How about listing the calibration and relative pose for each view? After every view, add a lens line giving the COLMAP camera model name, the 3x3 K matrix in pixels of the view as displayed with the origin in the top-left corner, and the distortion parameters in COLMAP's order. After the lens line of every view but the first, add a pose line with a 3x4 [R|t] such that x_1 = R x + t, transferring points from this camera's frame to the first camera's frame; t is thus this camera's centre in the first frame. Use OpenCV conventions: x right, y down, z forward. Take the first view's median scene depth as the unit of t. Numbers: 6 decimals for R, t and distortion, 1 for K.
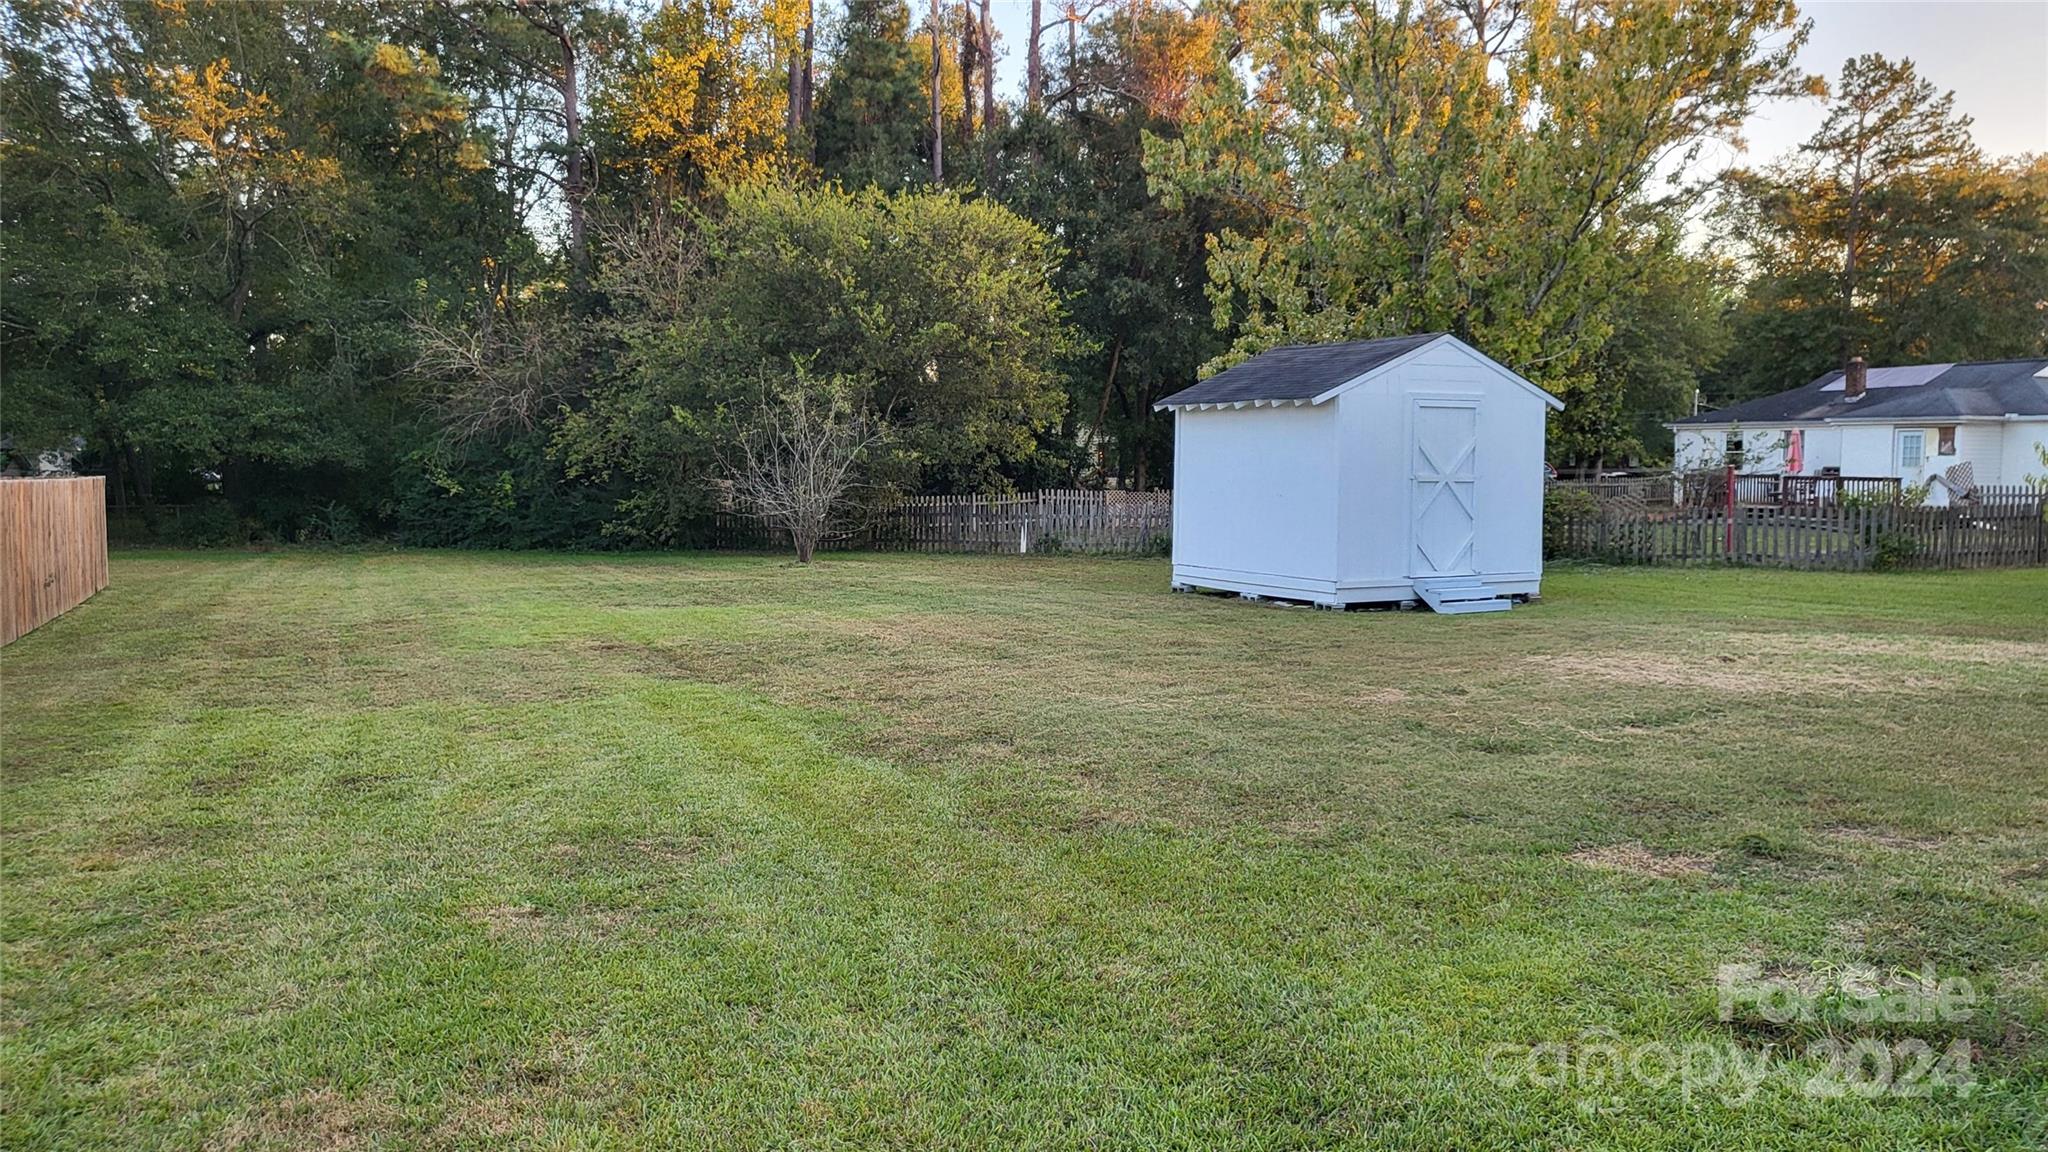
lens RADIAL K [[1586.8, 0, 1022.2], [0, 1586.8, 576.9], [0, 0, 1]] dist [0.015971, 0.002074]
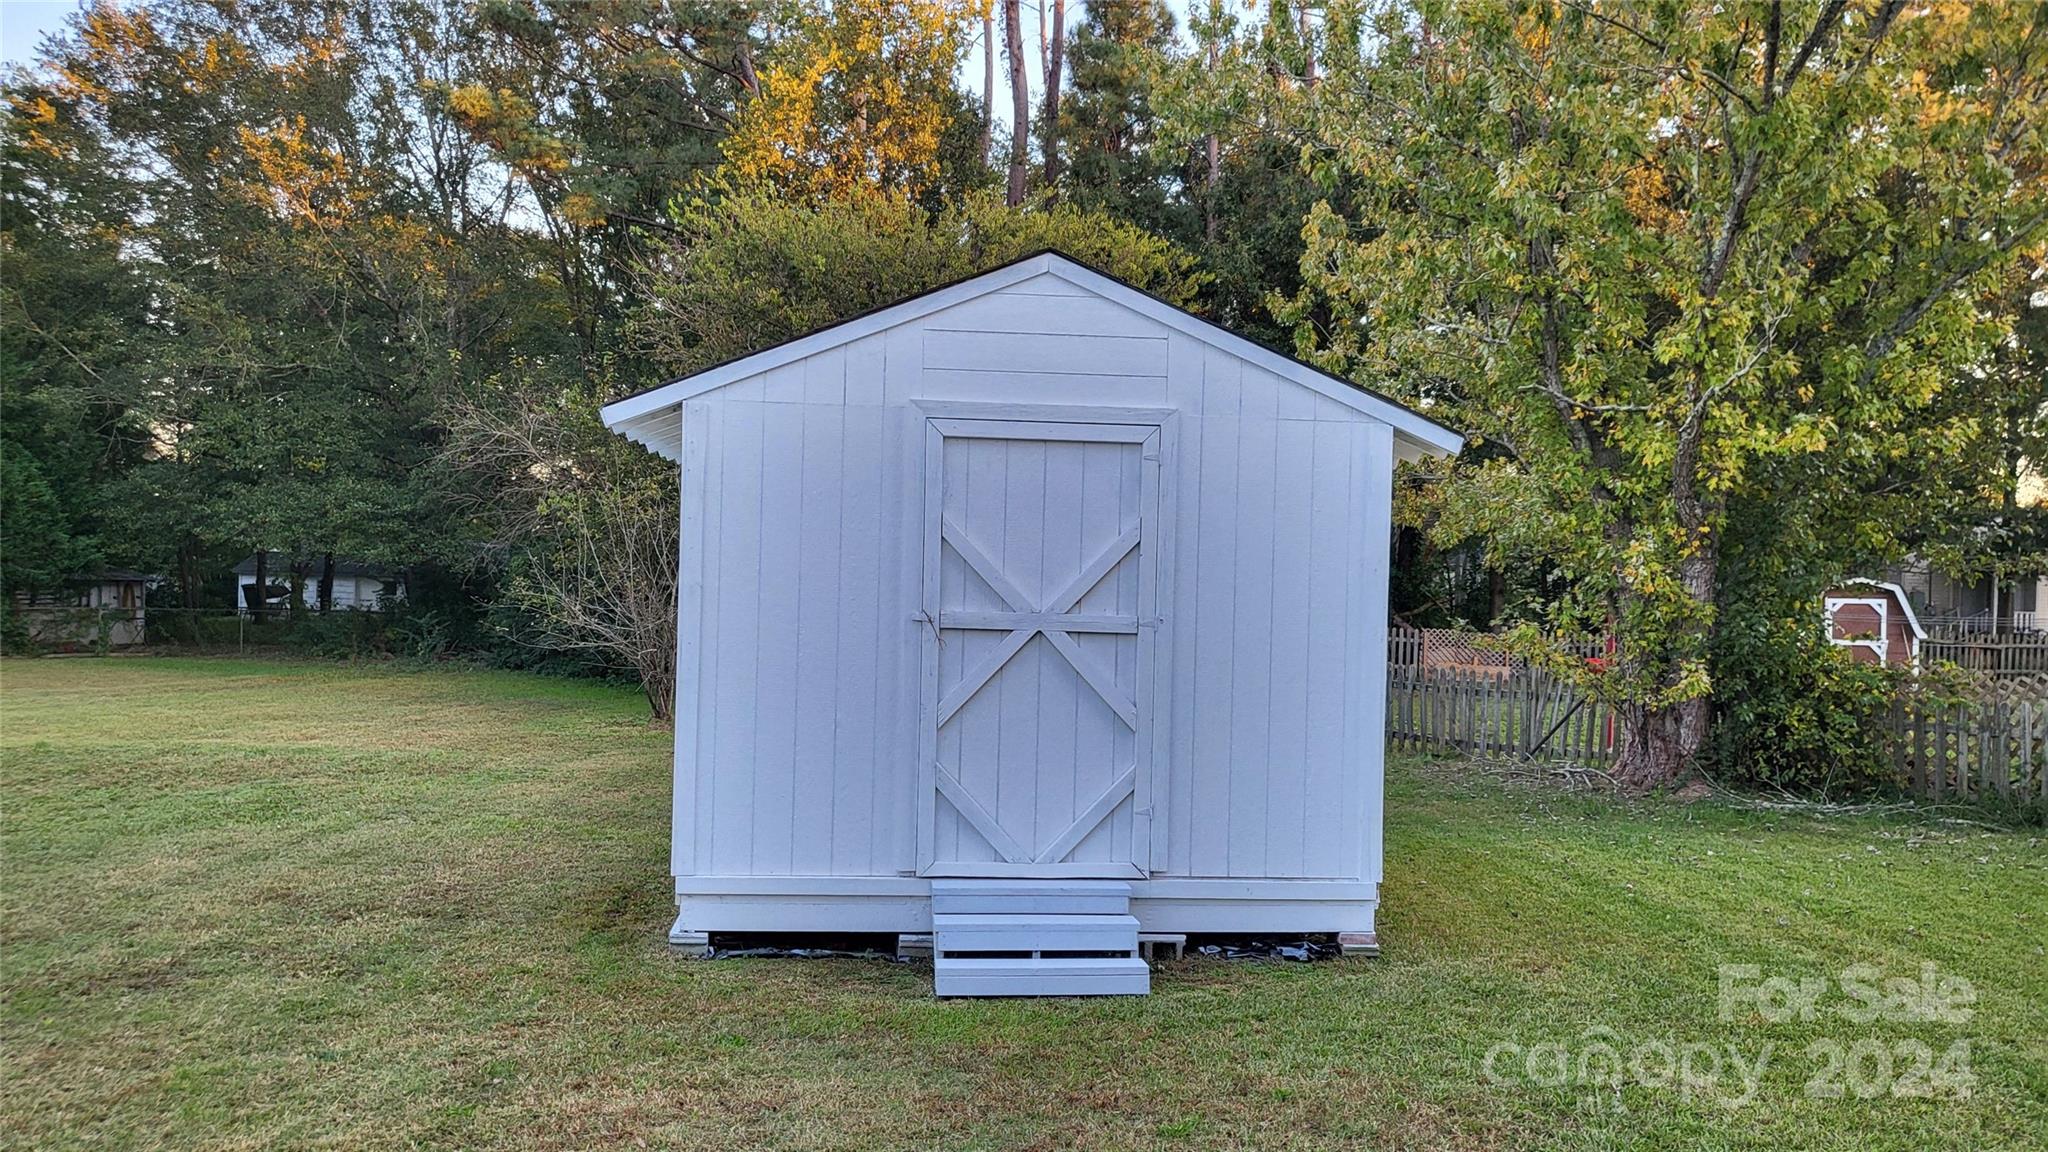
lens RADIAL K [[1586.8, 0, 1025.3], [0, 1586.8, 572.0], [0, 0, 1]] dist [0.015971, 0.002074]
pose [[0.910527, 0.023043, -0.412806, 0.420457], [-0.054341, 0.996454, -0.064237, -0.048911], [0.409862, 0.080922, 0.908551, 0.646753]]
